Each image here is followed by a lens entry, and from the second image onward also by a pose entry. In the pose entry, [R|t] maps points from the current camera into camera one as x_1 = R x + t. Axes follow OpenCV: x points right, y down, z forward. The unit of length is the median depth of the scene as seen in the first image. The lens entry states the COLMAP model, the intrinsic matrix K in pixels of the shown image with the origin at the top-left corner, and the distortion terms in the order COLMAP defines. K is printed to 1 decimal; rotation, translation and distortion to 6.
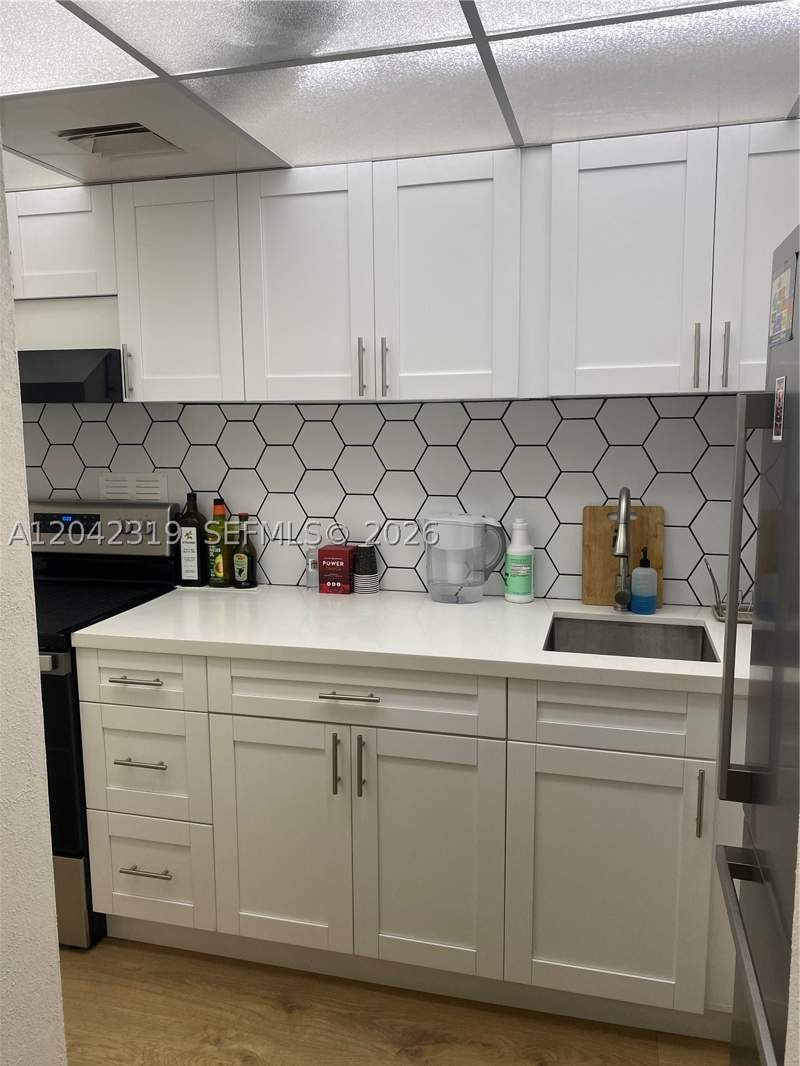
lens RADIAL K [[811.3, 0, 405.8], [0, 811.3, 507.1], [0, 0, 1]] dist [0.010888, 0.011537]
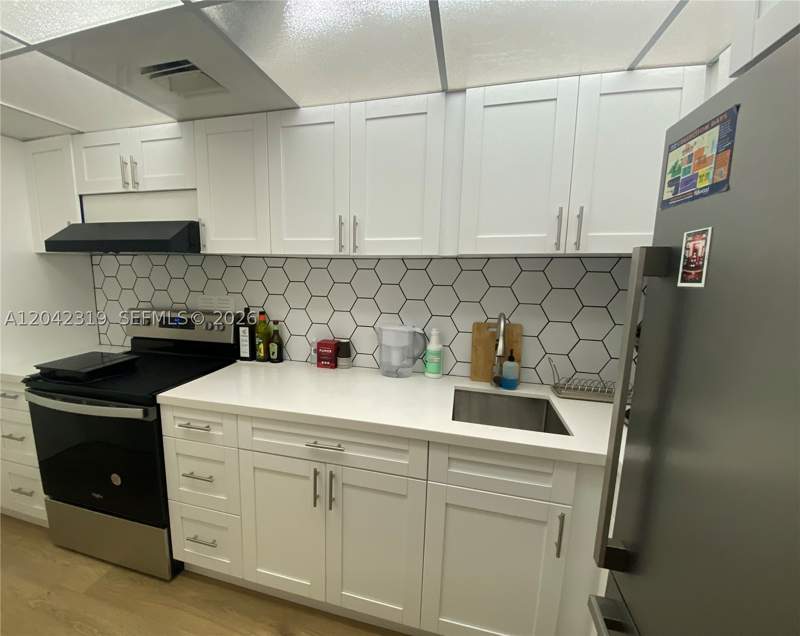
lens RADIAL K [[342.5, 0, 373.1], [0, 342.5, 316.8], [0, 0, 1]] dist [-0.001083, -0.000998]
pose [[0.999655, 0.025356, -0.006898, 0.017909], [-0.025204, 0.999454, 0.021357, -0.024556], [0.007436, -0.021176, 0.999748, 0.318692]]
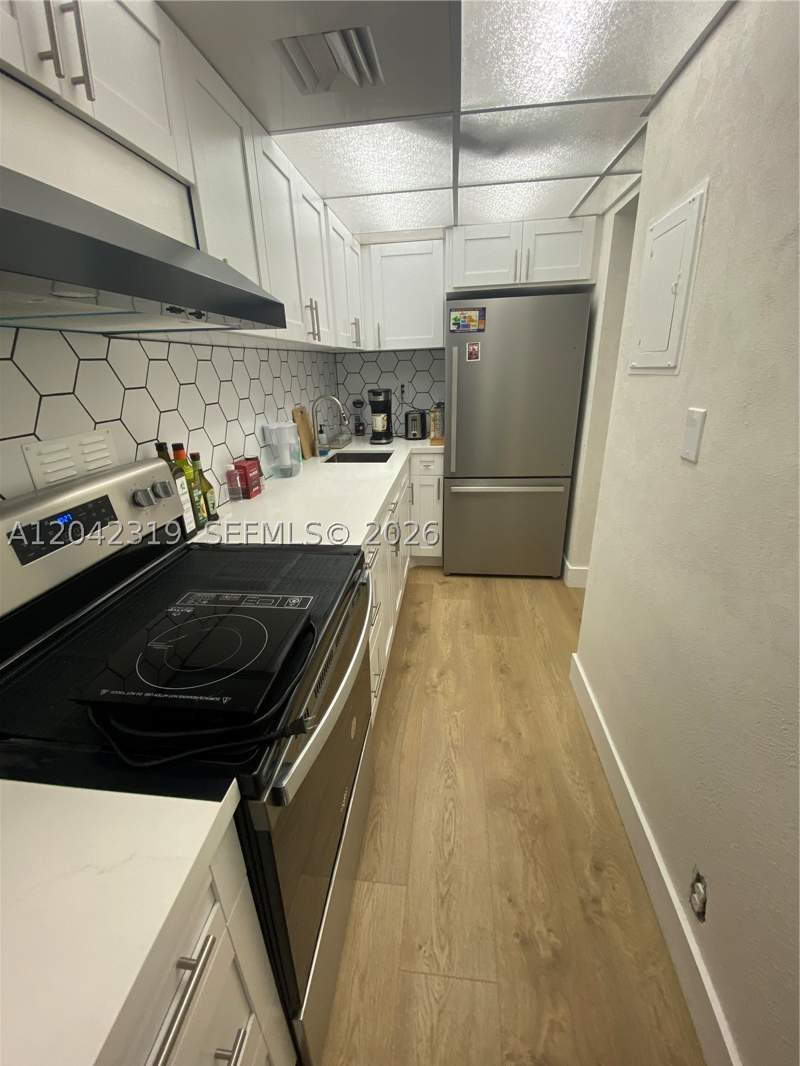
lens RADIAL K [[439.8, 0, 392.4], [0, 439.8, 534.3], [0, 0, 1]] dist [-0.010919, -0.003255]
pose [[-0.121222, -0.341334, 0.932092, -0.957093], [0.149159, 0.922091, 0.357070, -0.072269], [-0.981355, 0.182314, -0.060865, 0.964039]]
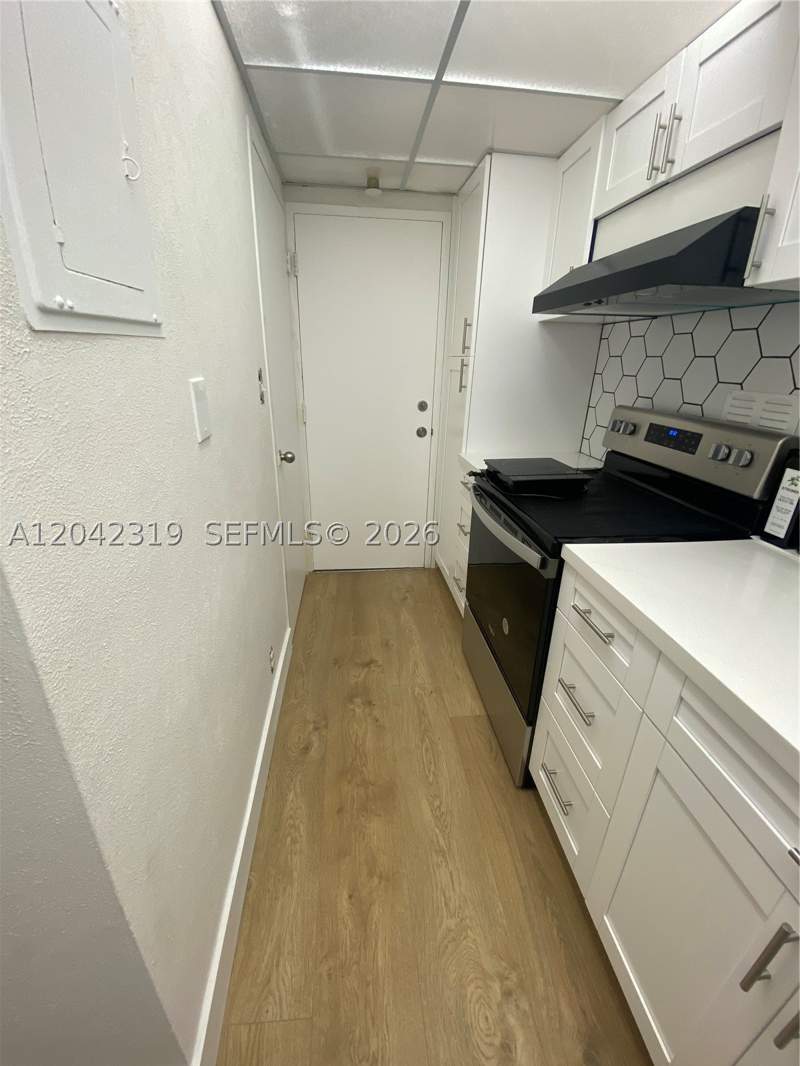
lens RADIAL K [[439.8, 0, 397.9], [0, 439.8, 530.8], [0, 0, 1]] dist [-0.010919, -0.003255]
pose [[0.344834, 0.363802, -0.865296, -0.028085], [-0.138715, 0.931467, 0.336343, -0.009130], [0.928358, 0.004047, 0.371666, 0.601069]]
